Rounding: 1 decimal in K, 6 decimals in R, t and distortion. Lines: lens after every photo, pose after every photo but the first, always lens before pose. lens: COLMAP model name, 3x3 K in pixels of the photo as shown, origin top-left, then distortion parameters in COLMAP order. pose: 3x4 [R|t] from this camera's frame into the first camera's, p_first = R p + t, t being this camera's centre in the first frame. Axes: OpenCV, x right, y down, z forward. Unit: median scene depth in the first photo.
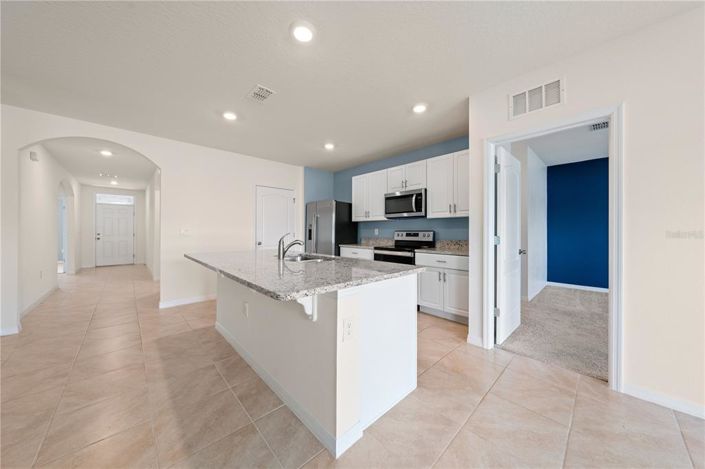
lens RADIAL K [[239.7, 0, 355.3], [0, 239.7, 231.1], [0, 0, 1]] dist [-0.004845, 0.000756]
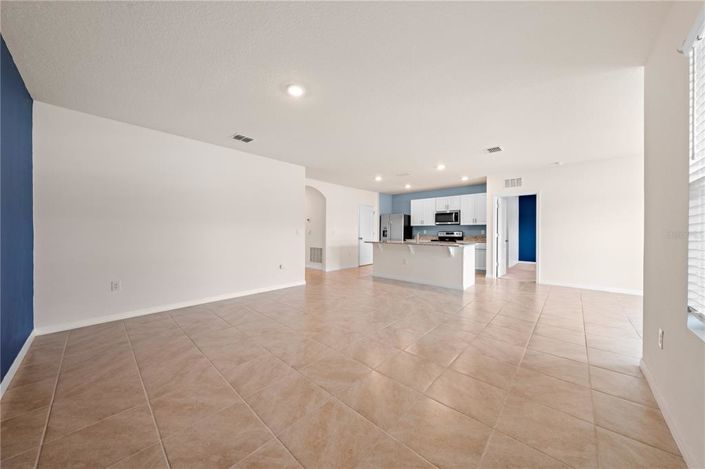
lens RADIAL K [[239.7, 0, 356.3], [0, 239.7, 231.8], [0, 0, 1]] dist [-0.004845, 0.000756]
pose [[0.997662, 0.002443, 0.068301, -0.619042], [-0.002548, 0.999996, 0.001450, 0.000514], [-0.068297, -0.001621, 0.997664, -0.817327]]
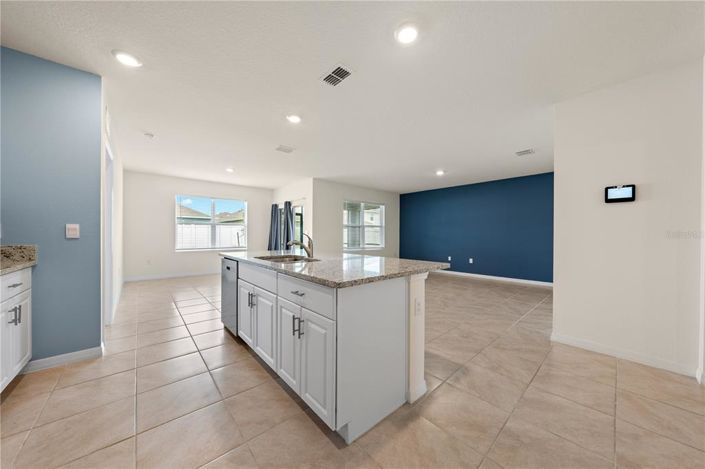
lens RADIAL K [[239.7, 0, 351.5], [0, 239.7, 236.1], [0, 0, 1]] dist [-0.004845, 0.000756]
pose [[-0.999175, -0.008536, 0.039704, -0.294786], [-0.008328, 0.999951, 0.005396, 0.007252], [-0.039748, 0.005061, -0.999197, 1.134752]]
